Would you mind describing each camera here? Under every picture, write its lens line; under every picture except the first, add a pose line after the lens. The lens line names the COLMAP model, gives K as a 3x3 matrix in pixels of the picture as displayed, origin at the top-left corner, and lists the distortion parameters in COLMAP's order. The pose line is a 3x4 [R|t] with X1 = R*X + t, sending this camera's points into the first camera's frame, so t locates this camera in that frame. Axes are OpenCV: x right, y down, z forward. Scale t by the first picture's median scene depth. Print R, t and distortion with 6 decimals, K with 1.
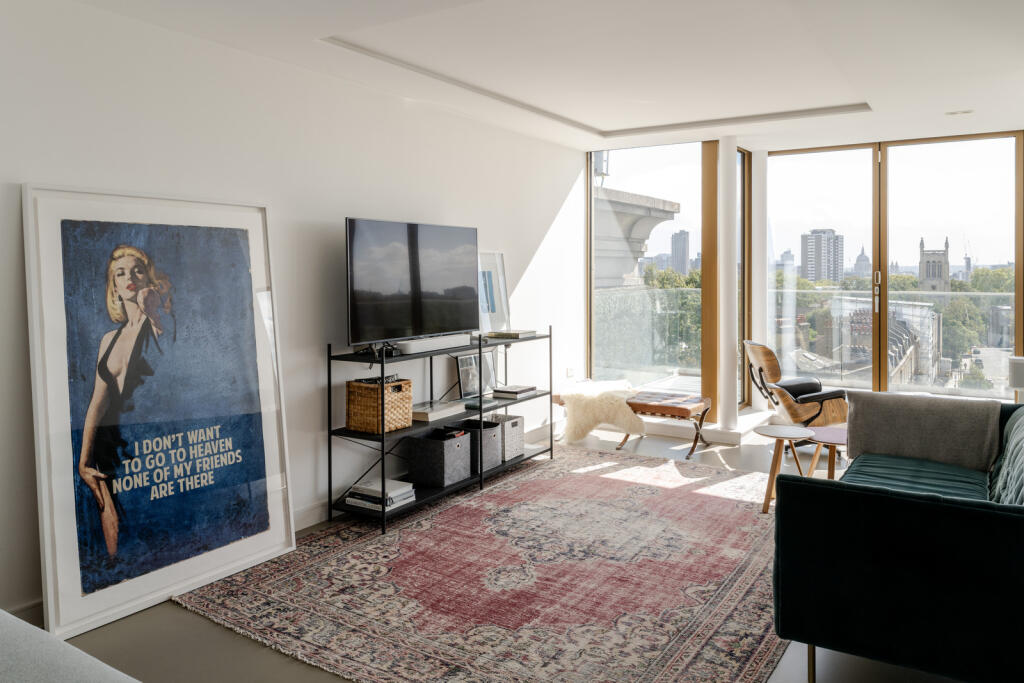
lens RADIAL K [[750.3, 0, 515.4], [0, 750.3, 339.6], [0, 0, 1]] dist [0.003275, 0.000846]
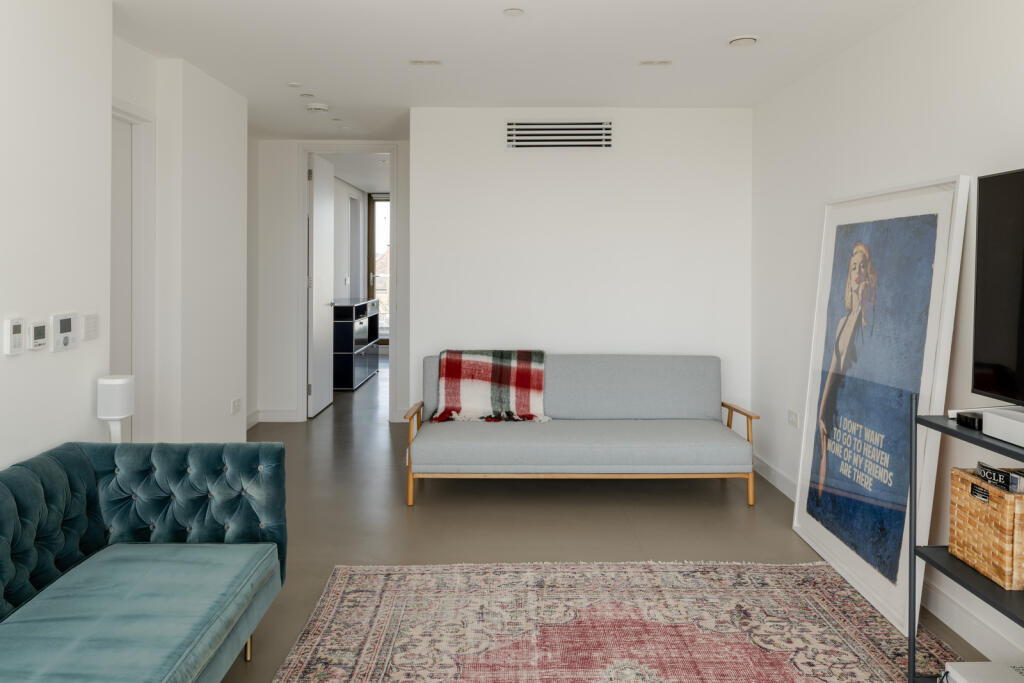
lens RADIAL K [[750.3, 0, 515.2], [0, 750.3, 340.4], [0, 0, 1]] dist [0.003275, 0.000846]
pose [[-0.836827, 0.054827, -0.544715, 0.485812], [-0.052509, 0.982348, 0.179543, -0.143973], [0.544943, 0.178849, -0.819177, 1.529859]]
